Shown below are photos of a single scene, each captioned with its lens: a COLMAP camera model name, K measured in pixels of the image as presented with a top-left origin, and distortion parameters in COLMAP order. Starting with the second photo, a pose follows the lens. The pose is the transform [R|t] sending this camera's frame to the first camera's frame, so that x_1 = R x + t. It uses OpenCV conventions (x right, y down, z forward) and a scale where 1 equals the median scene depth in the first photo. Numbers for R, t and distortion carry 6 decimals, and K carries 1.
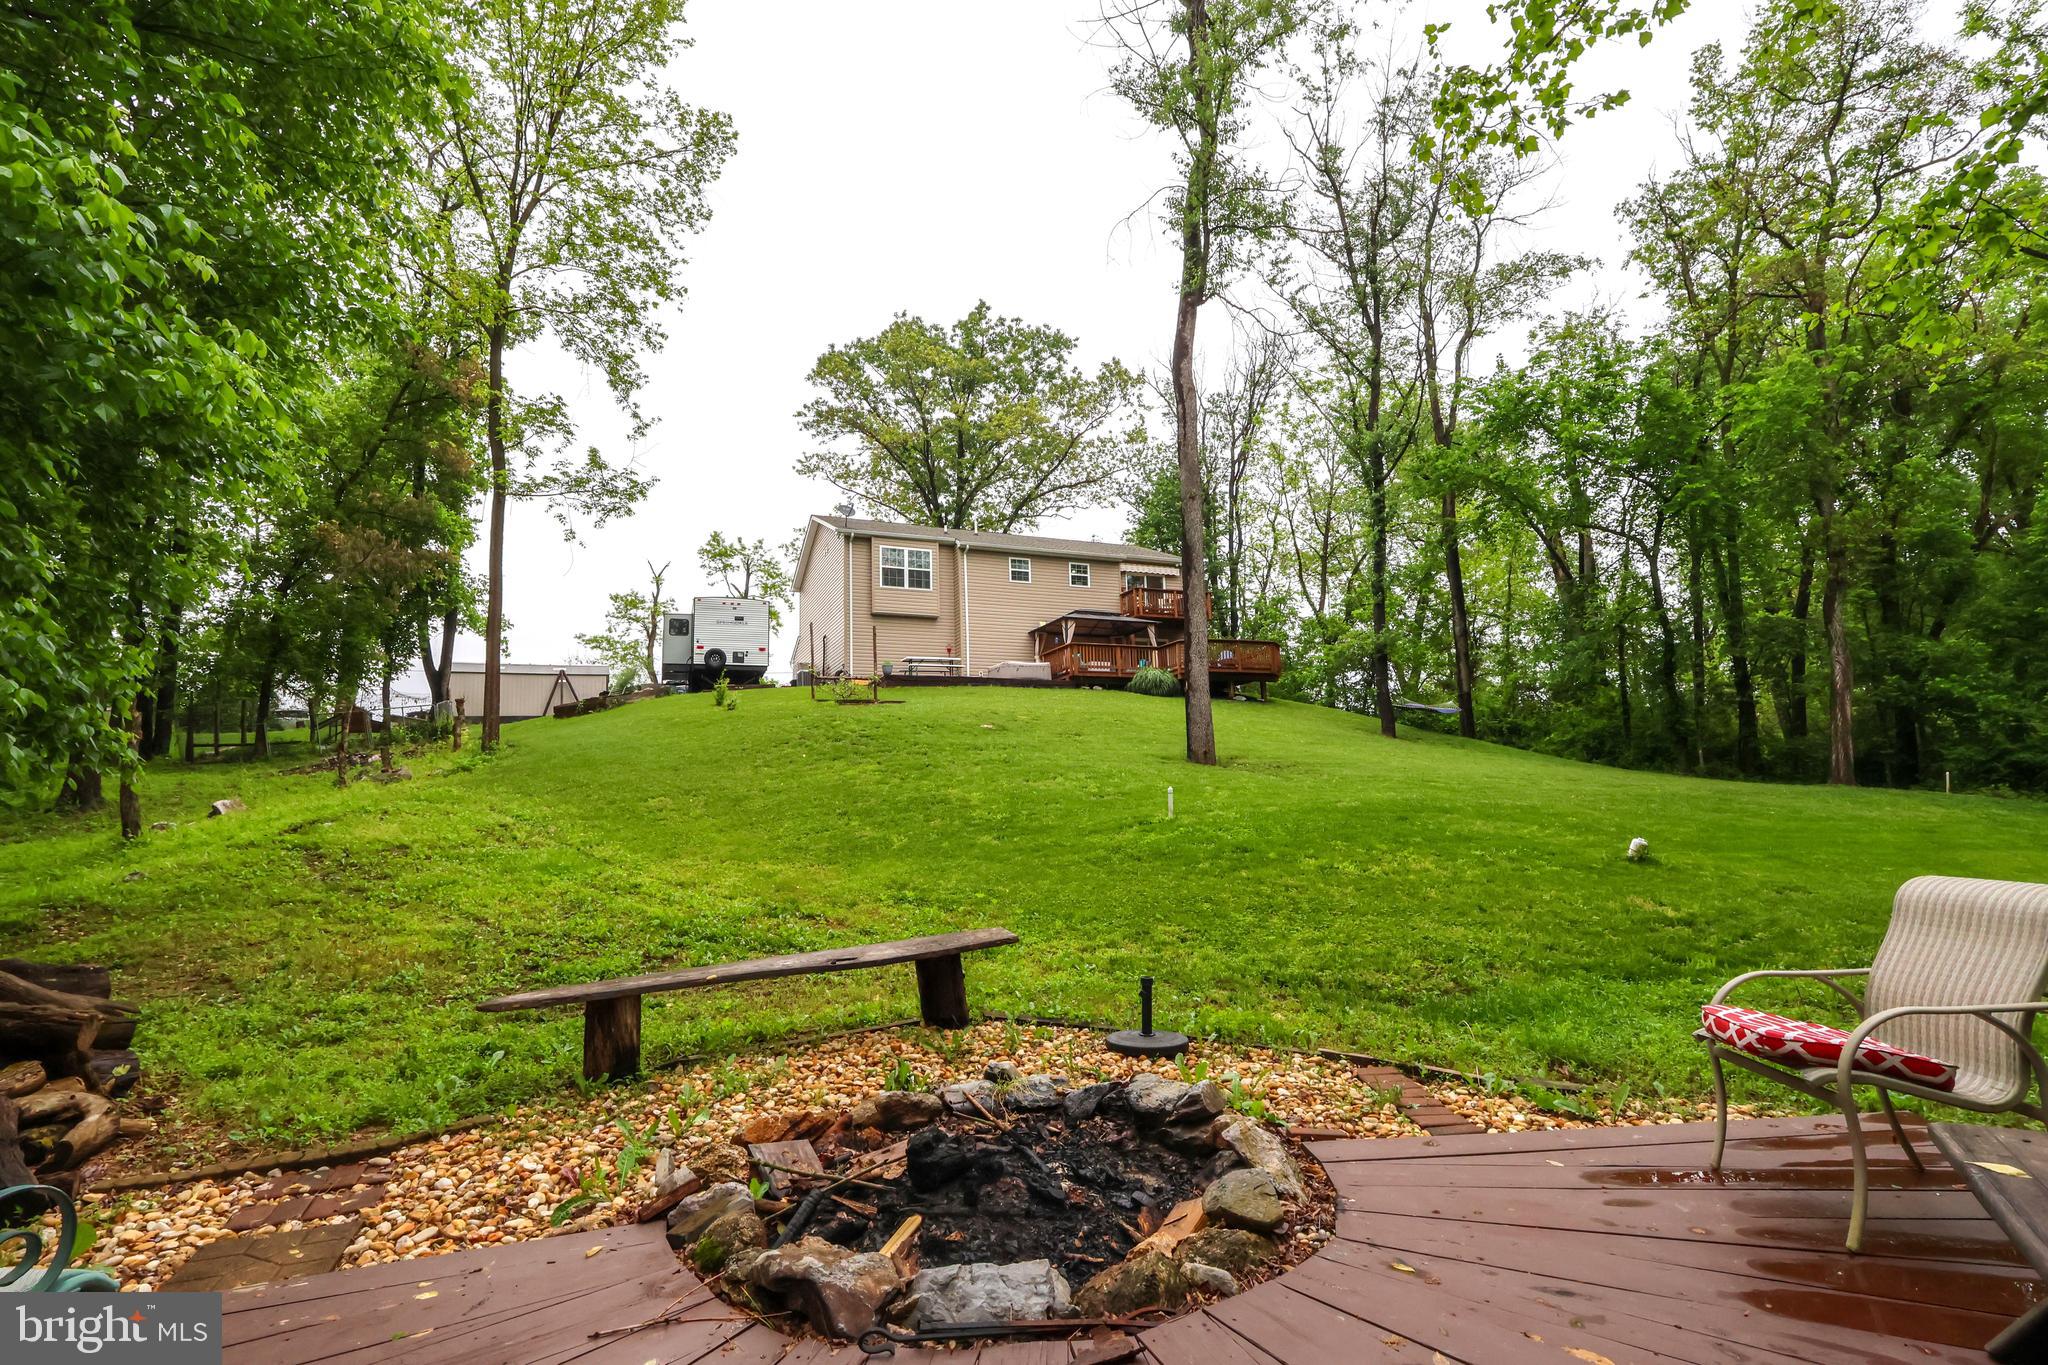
lens RADIAL K [[959.1, 0, 1021.5], [0, 959.1, 685.6], [0, 0, 1]] dist [-0.001875, -0.000156]
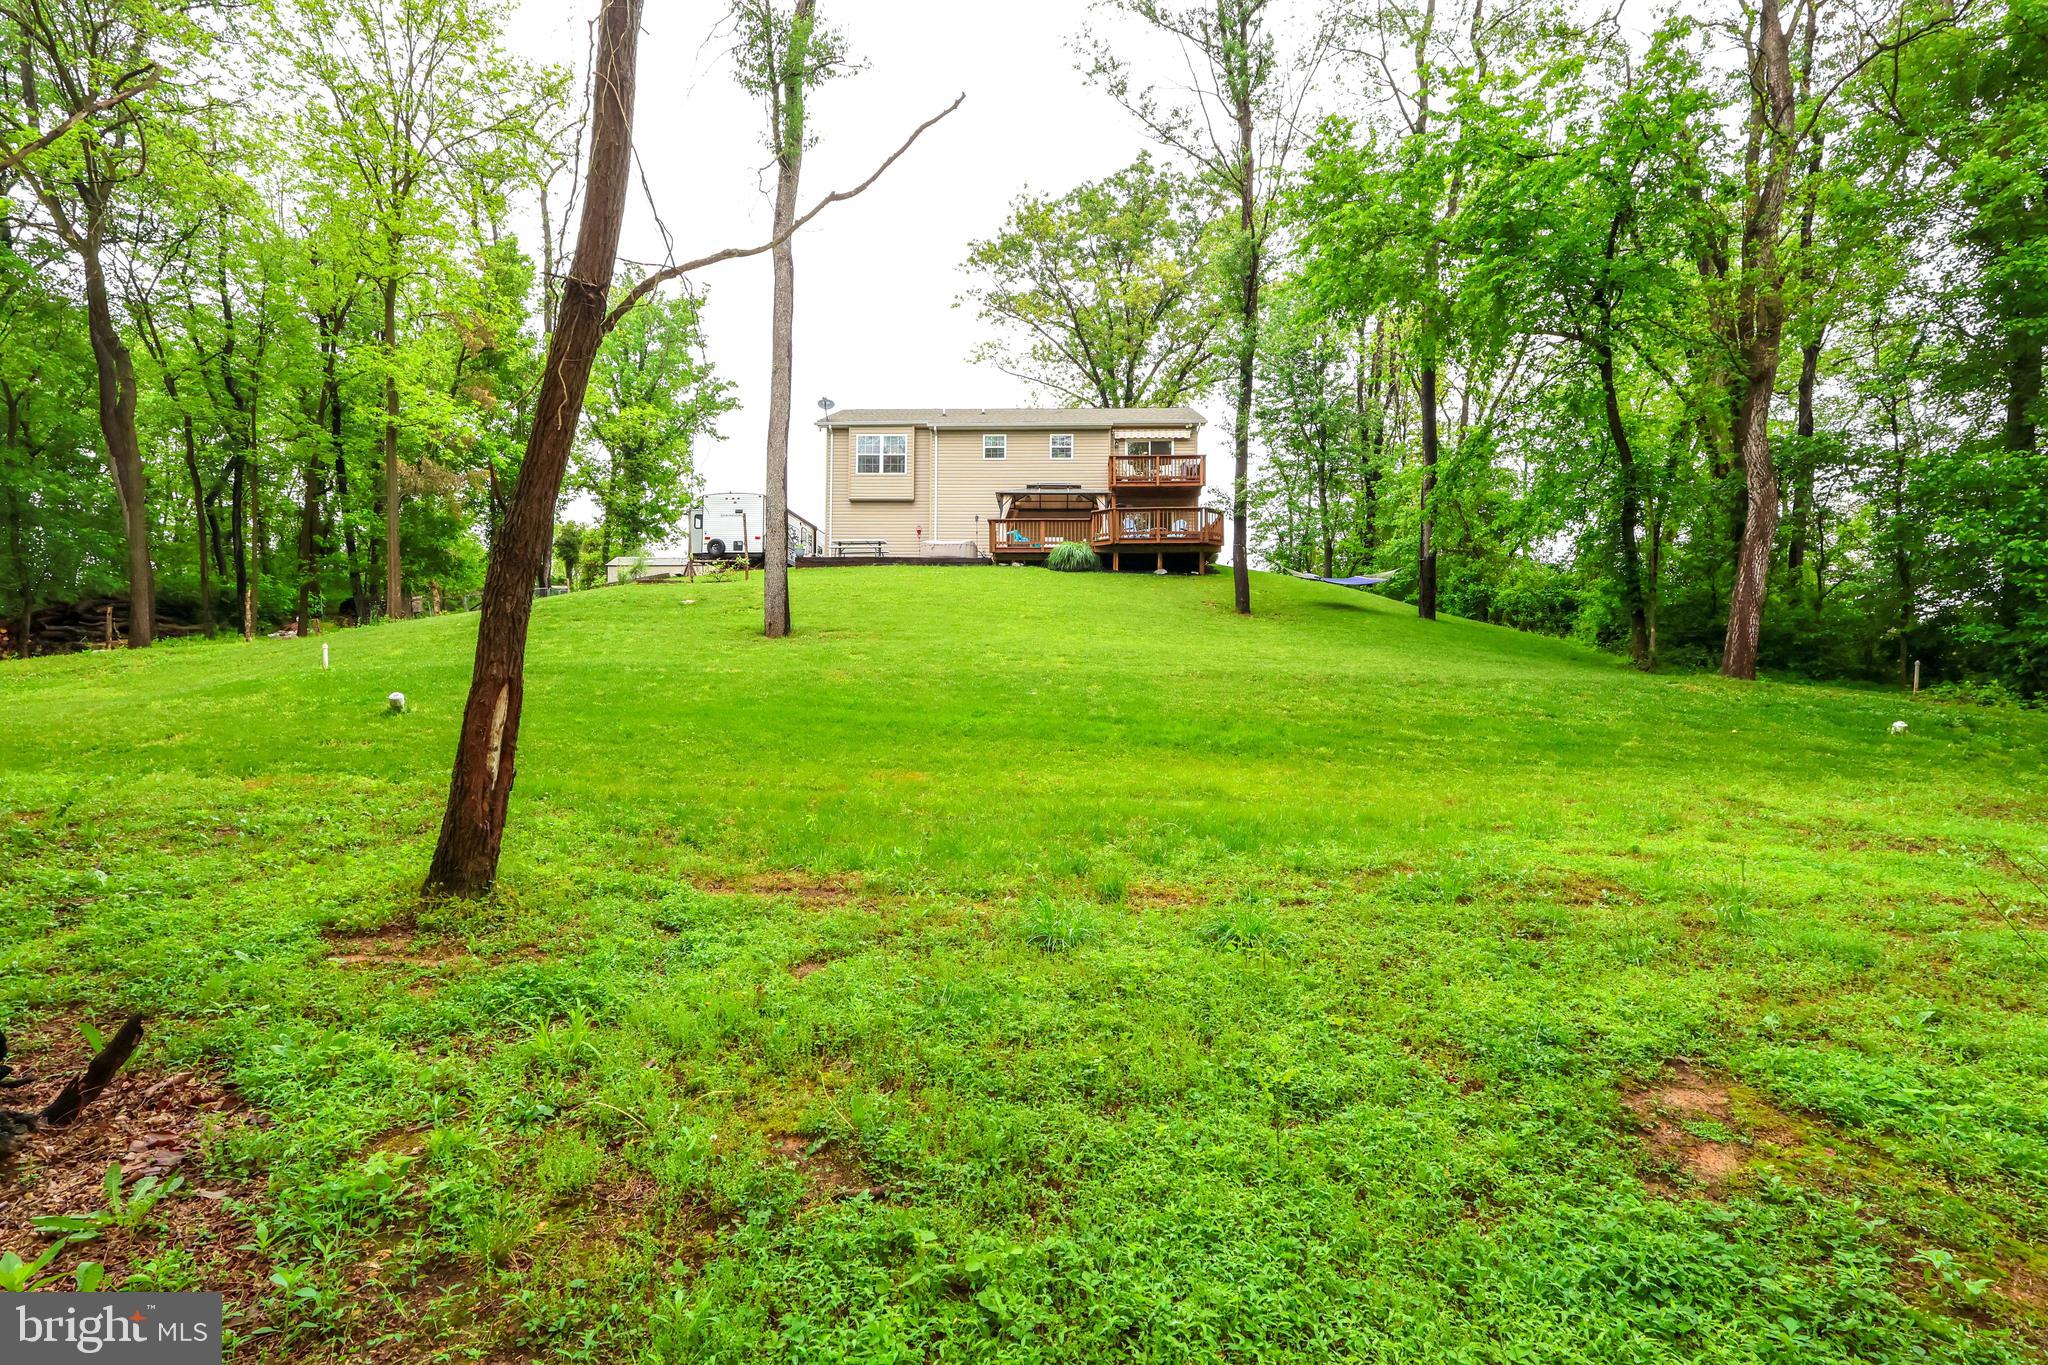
lens RADIAL K [[947.0, 0, 1017.3], [0, 947.0, 682.9], [0, 0, 1]] dist [0.001291, 0.000525]
pose [[0.899134, 0.029461, -0.436681, 0.457409], [0.023602, 0.993017, 0.115591, 0.009568], [0.437036, -0.114238, 0.892160, 0.106441]]
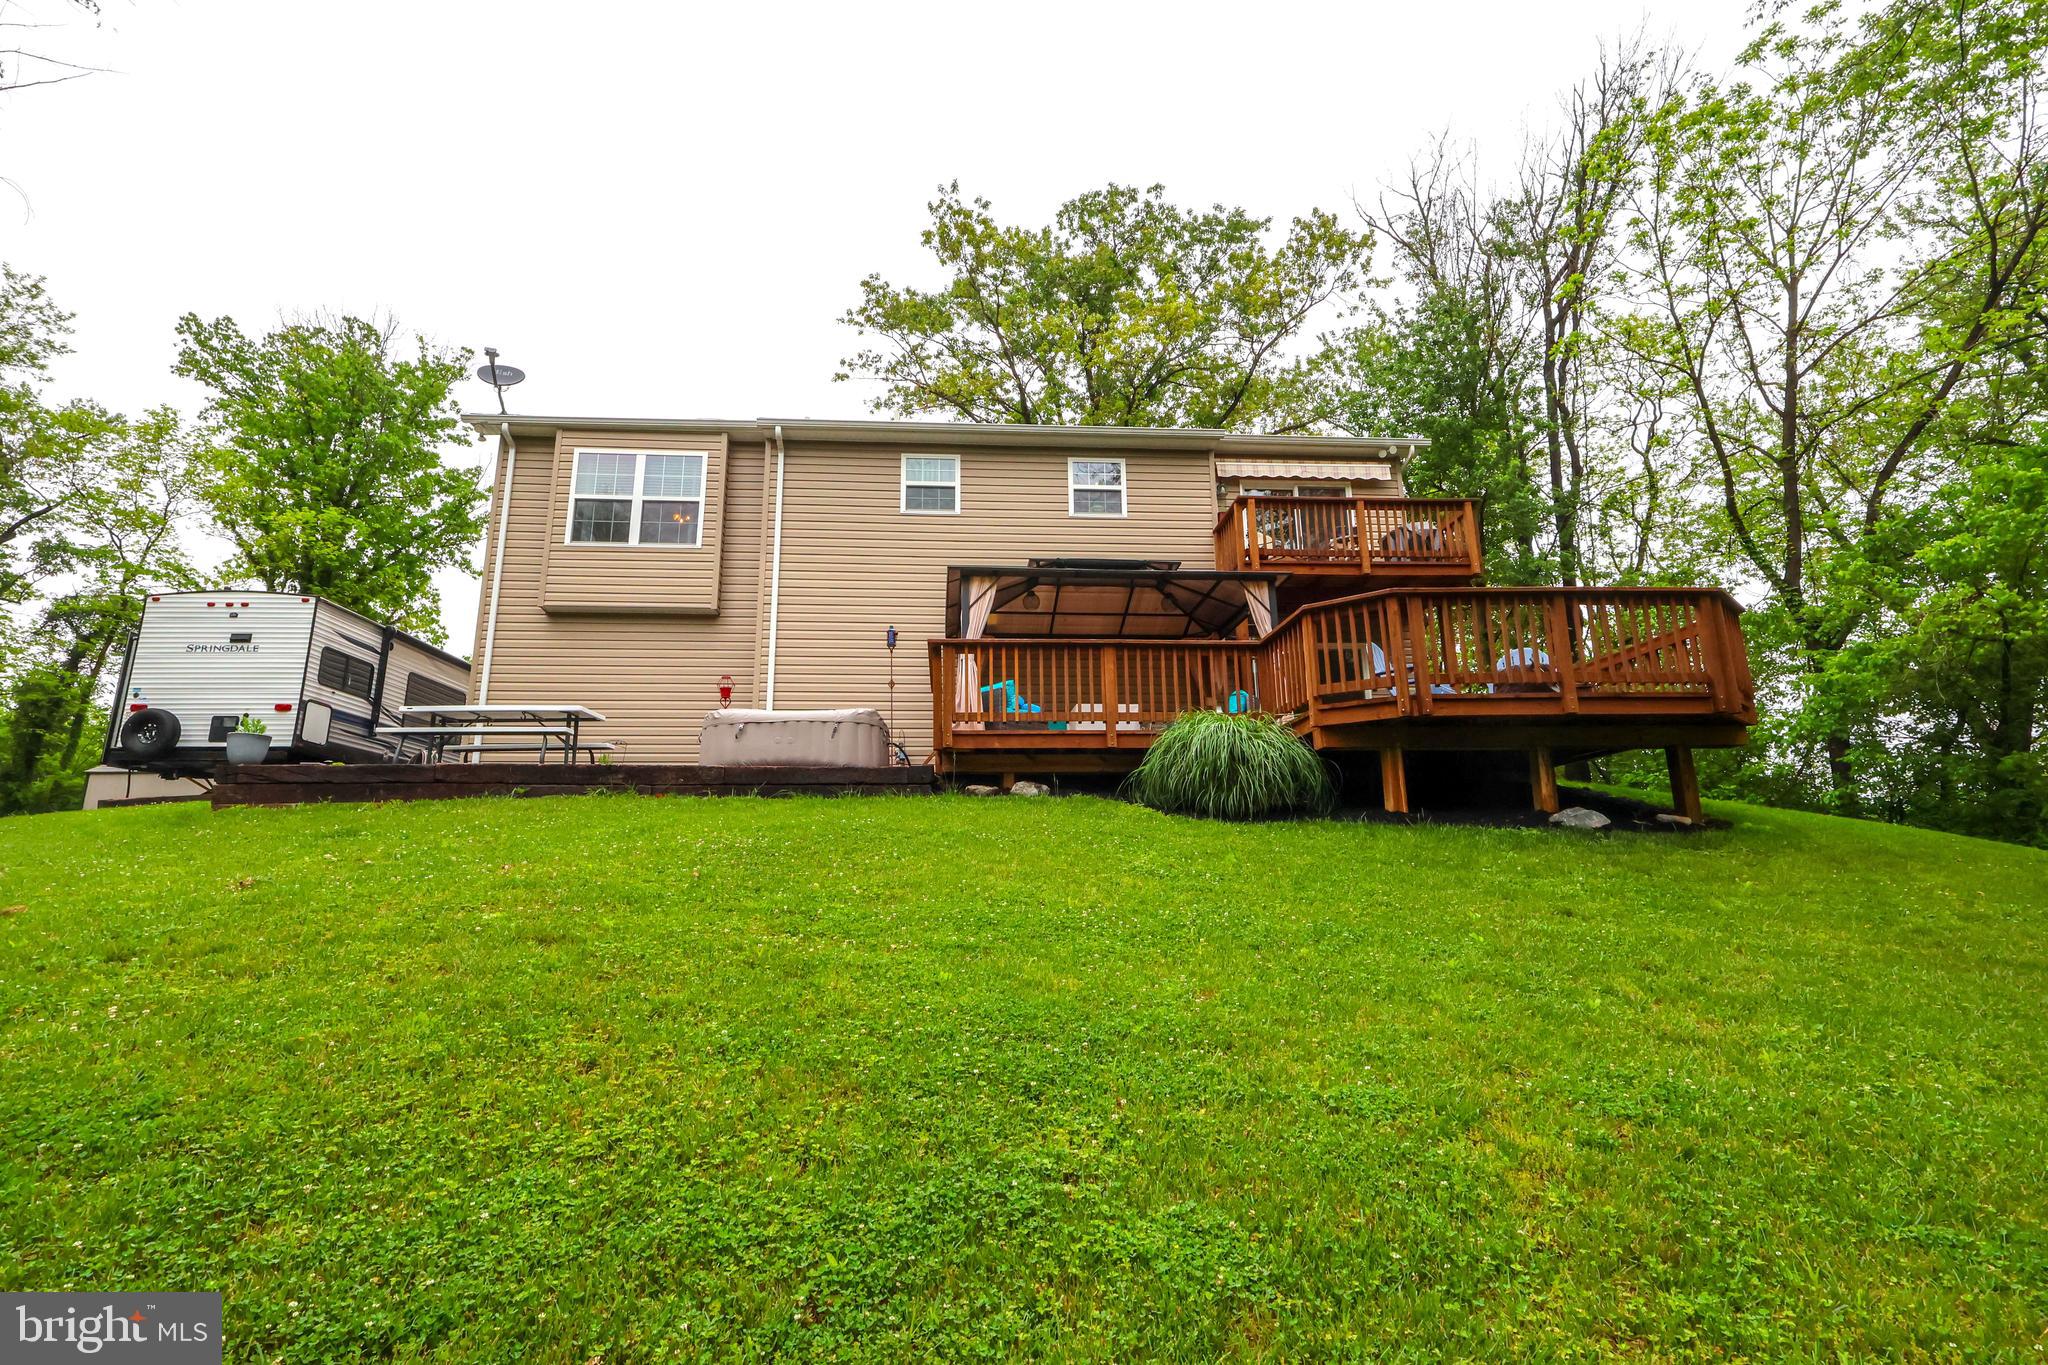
lens RADIAL K [[947.0, 0, 1017.3], [0, 947.0, 682.9], [0, 0, 1]] dist [0.001291, 0.000525]
pose [[0.945690, -0.050822, -0.321073, 0.154138], [0.025755, 0.996312, -0.081845, -0.005824], [0.324049, 0.069131, 0.943511, 0.651618]]
